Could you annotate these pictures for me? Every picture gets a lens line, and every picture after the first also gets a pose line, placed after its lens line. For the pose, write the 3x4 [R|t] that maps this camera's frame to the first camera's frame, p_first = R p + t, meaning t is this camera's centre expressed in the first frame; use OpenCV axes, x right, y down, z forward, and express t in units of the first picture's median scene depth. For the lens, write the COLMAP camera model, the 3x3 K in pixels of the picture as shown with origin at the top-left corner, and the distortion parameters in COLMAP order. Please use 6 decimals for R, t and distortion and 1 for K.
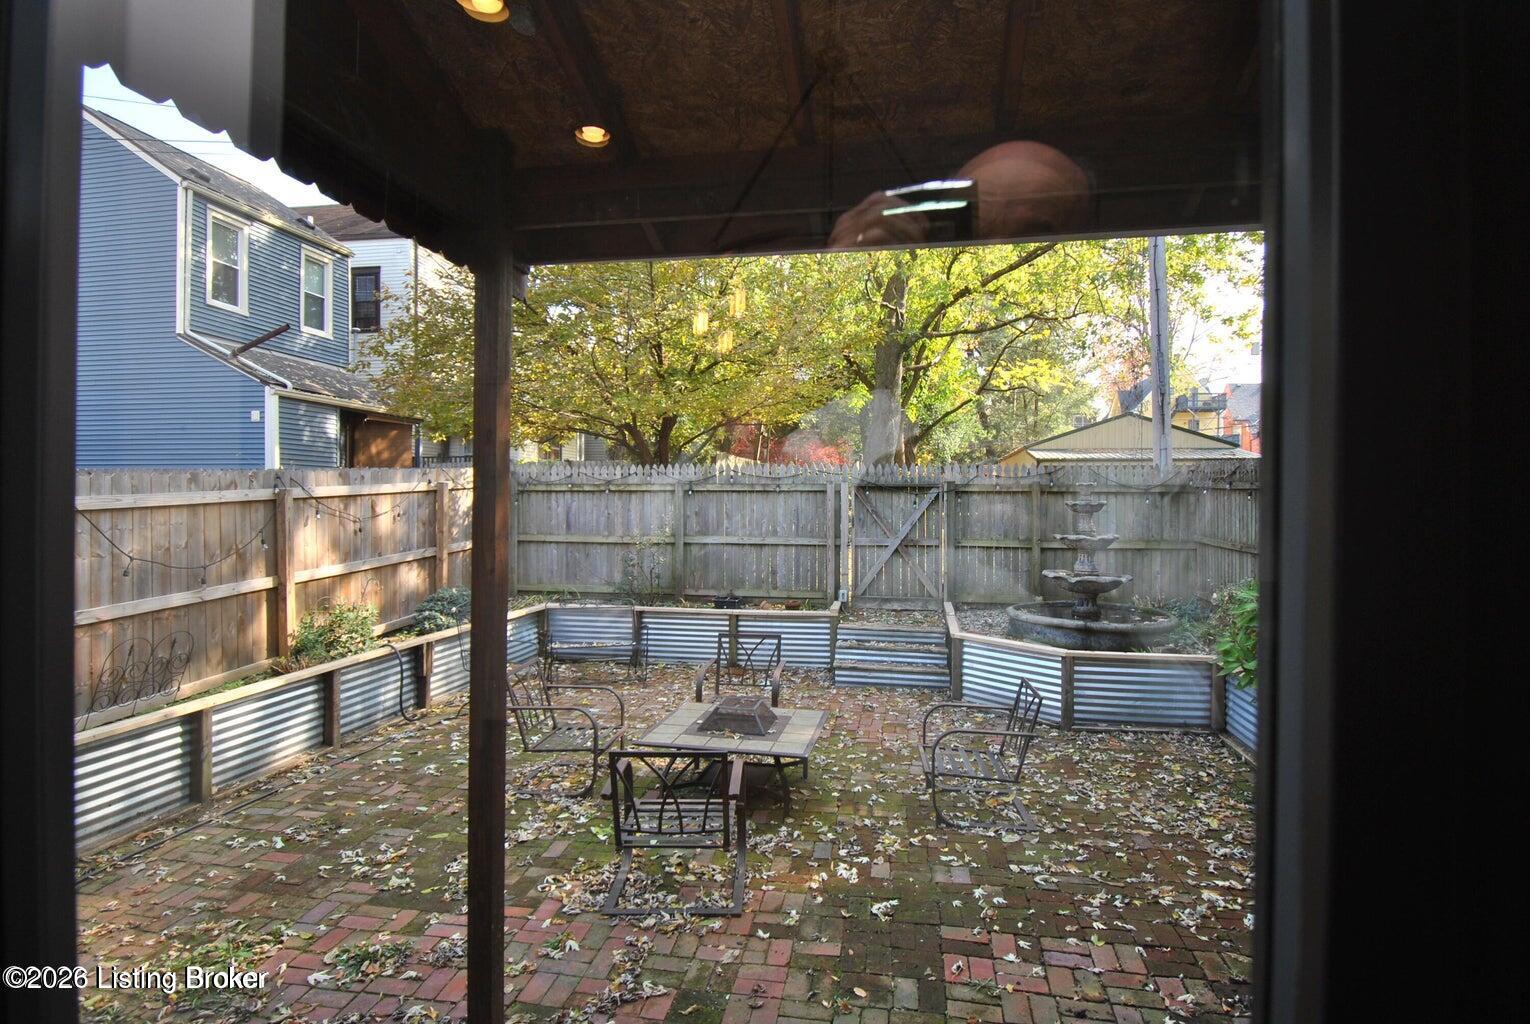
lens RADIAL K [[812.0, 0, 759.6], [0, 812.0, 505.4], [0, 0, 1]] dist [-0.002261, -0.004143]
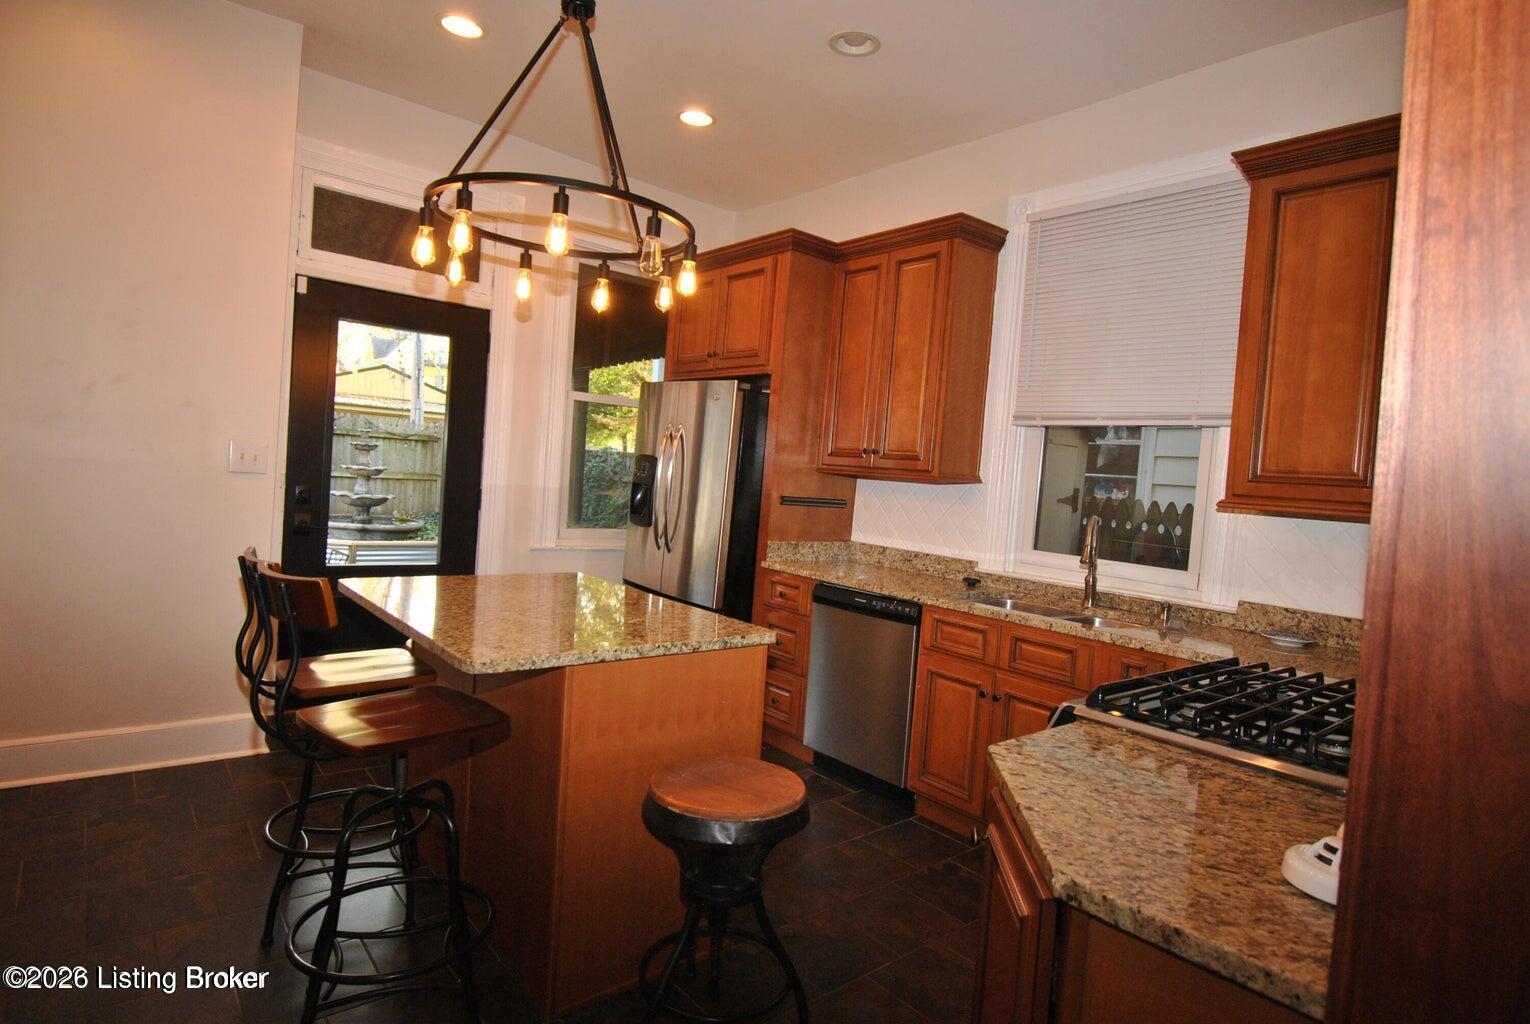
lens RADIAL K [[812.0, 0, 764.8], [0, 812.0, 503.6], [0, 0, 1]] dist [-0.002261, -0.004143]
pose [[0.639206, 0.009735, 0.768974, -0.233570], [-0.062258, 0.997293, 0.039127, 0.002325], [-0.766511, -0.072885, 0.638082, -0.435943]]
